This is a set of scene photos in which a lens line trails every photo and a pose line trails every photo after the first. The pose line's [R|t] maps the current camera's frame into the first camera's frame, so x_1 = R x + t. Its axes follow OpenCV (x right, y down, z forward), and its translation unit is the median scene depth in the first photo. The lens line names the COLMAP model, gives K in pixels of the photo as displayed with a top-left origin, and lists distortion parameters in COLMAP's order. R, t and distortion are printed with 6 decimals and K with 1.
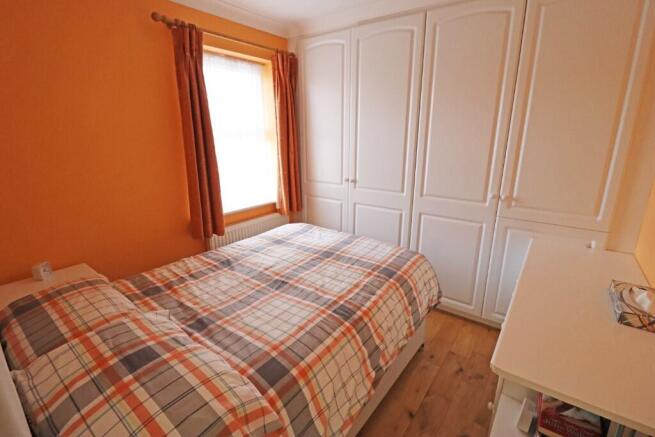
lens RADIAL K [[303.7, 0, 328.0], [0, 303.7, 216.1], [0, 0, 1]] dist [-0.017350, -0.000376]
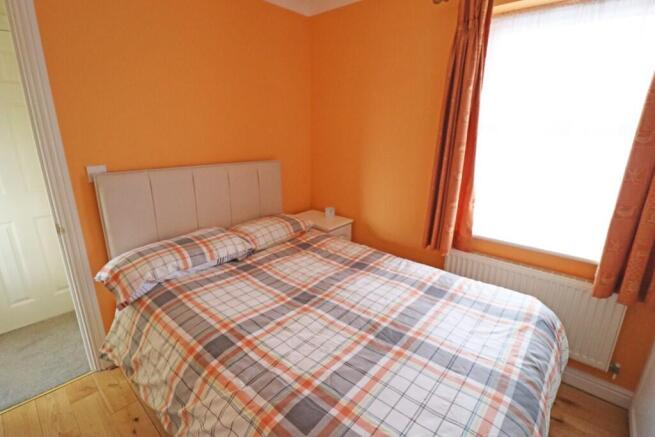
lens RADIAL K [[303.7, 0, 331.1], [0, 303.7, 213.0], [0, 0, 1]] dist [-0.017350, -0.000376]
pose [[-0.074737, 0.268307, -0.960430, 0.527749], [-0.277084, 0.919609, 0.278465, -0.230733], [0.957935, 0.286931, 0.005615, 0.886441]]
